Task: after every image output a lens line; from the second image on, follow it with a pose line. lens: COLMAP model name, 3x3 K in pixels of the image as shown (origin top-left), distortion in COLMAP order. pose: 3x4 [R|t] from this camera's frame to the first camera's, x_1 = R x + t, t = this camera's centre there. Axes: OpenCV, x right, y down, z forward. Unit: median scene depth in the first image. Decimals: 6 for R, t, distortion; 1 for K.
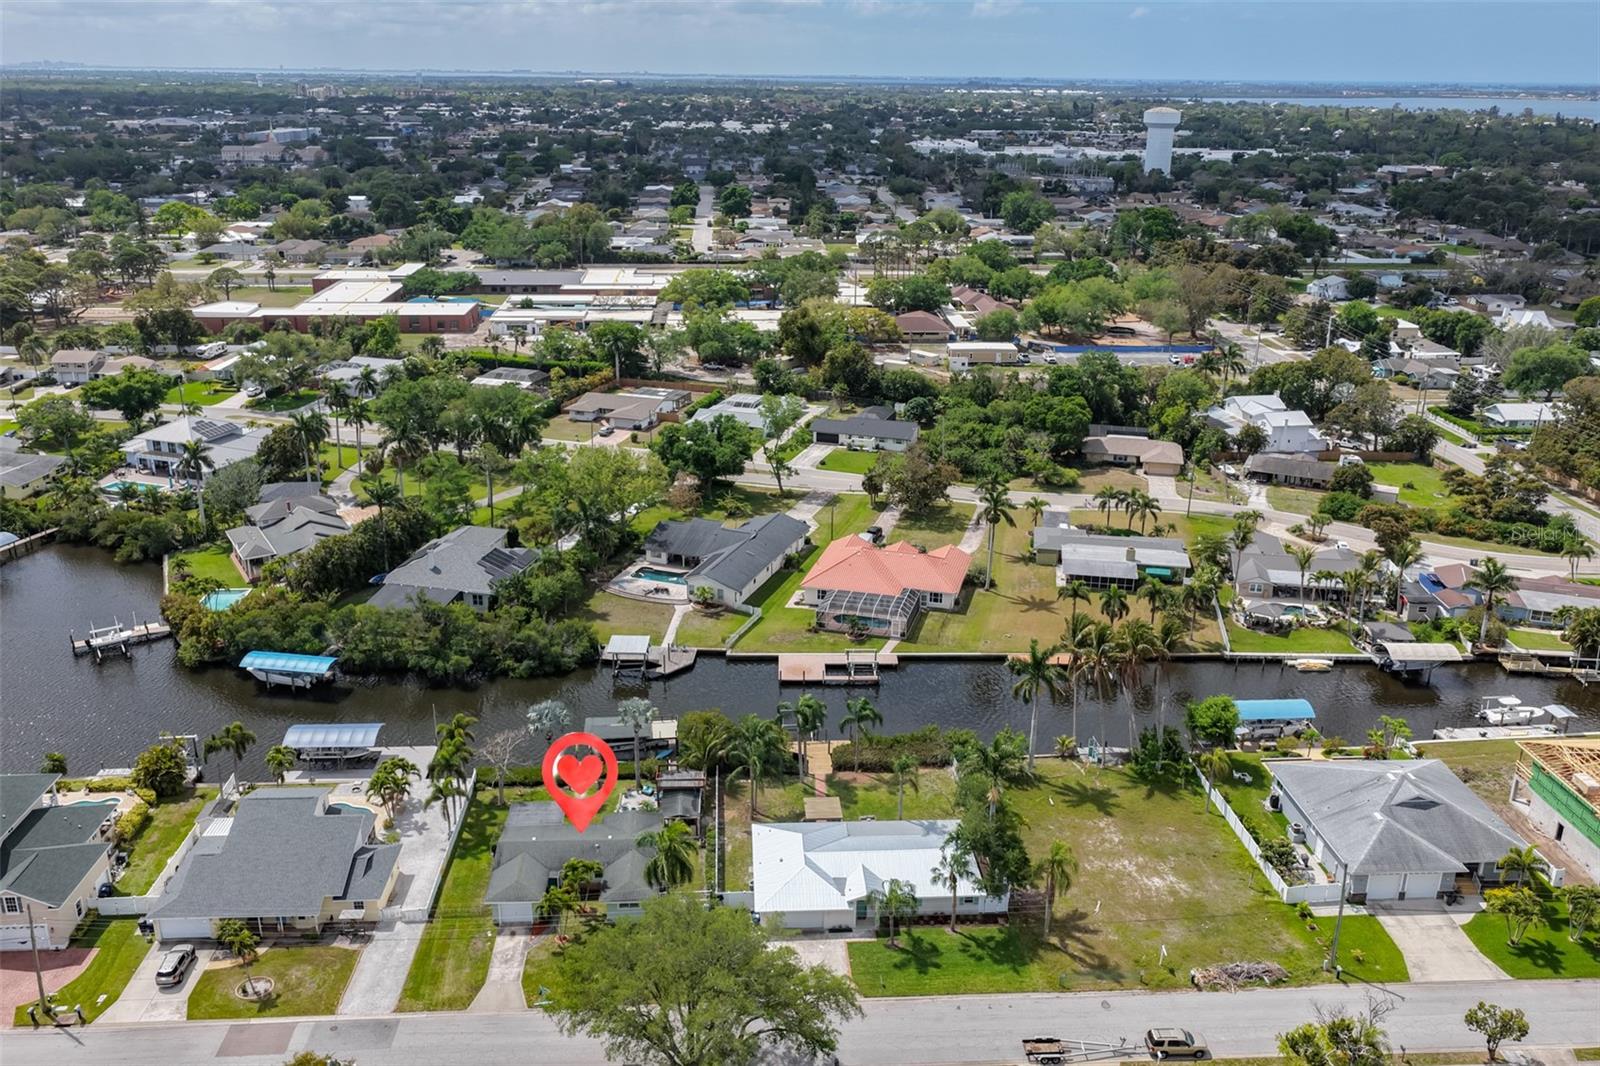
lens RADIAL K [[1325.6, 0, 800.0], [0, 1325.6, 533.0], [0, 0, 1]] dist [-0.017746, 0.038625]
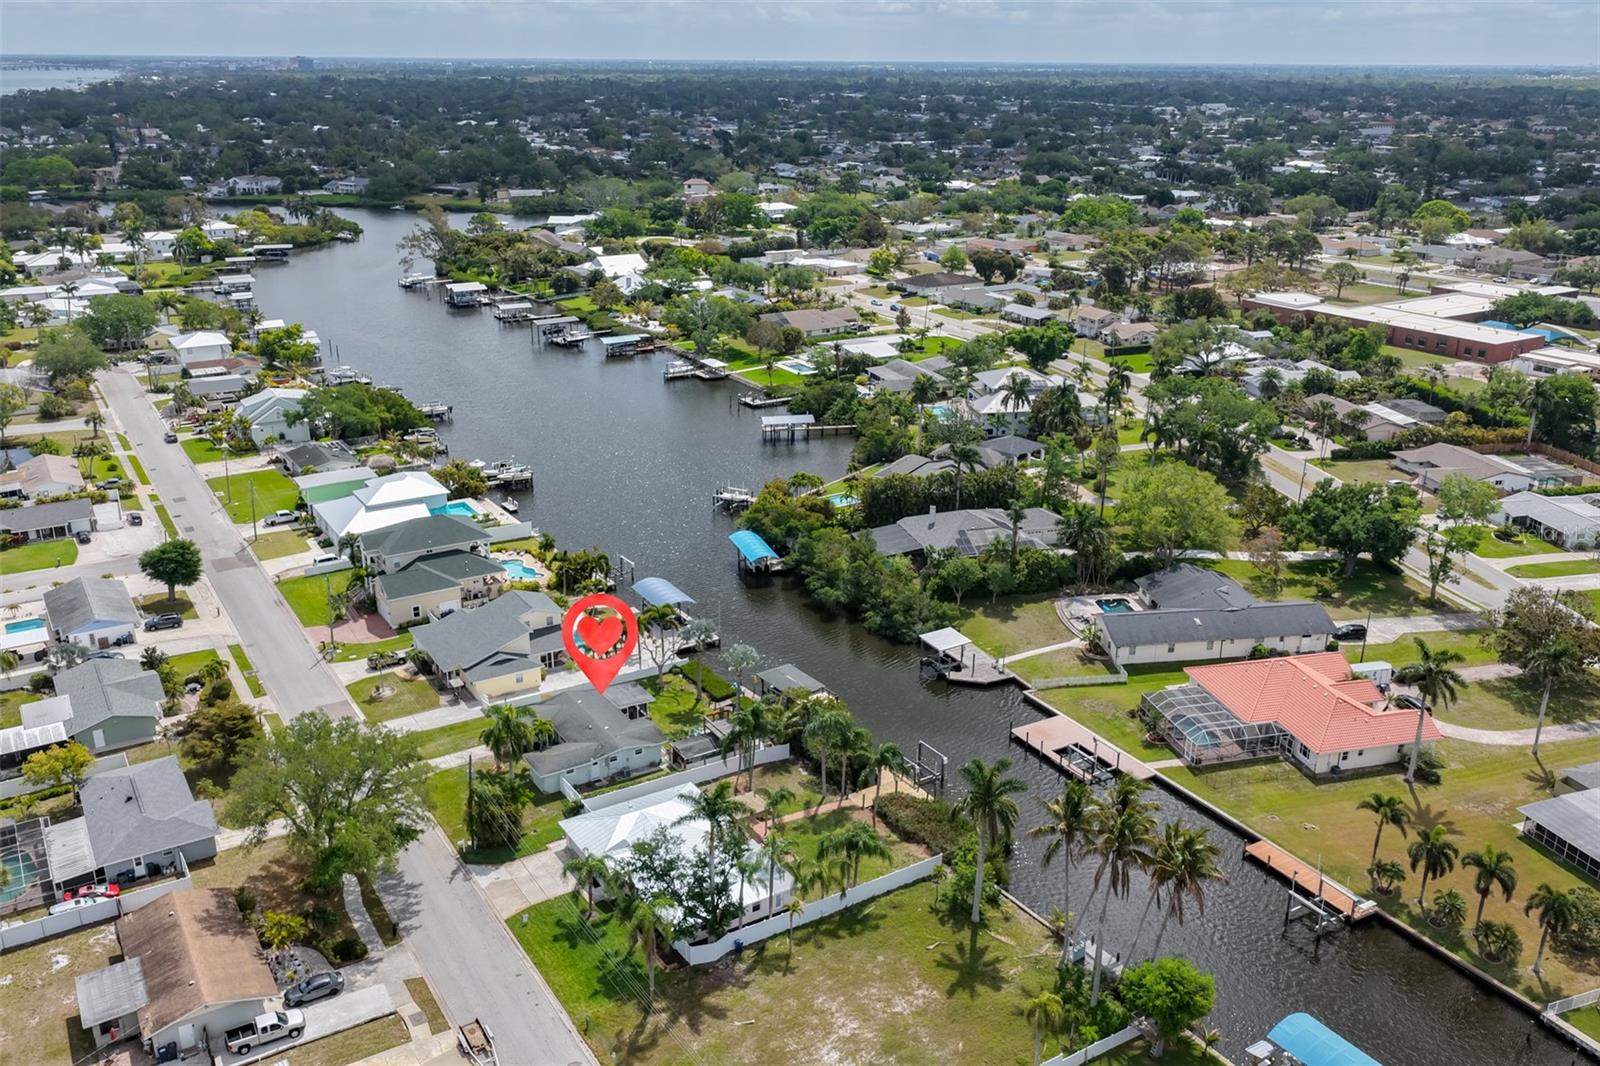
lens RADIAL K [[1325.6, 0, 800.0], [0, 1325.6, 533.0], [0, 0, 1]] dist [-0.017746, 0.038625]
pose [[0.482874, 0.289340, -0.826508, 0.673901], [-0.290508, 0.943315, 0.160506, -0.129366], [0.826098, 0.162603, 0.539558, 0.403752]]
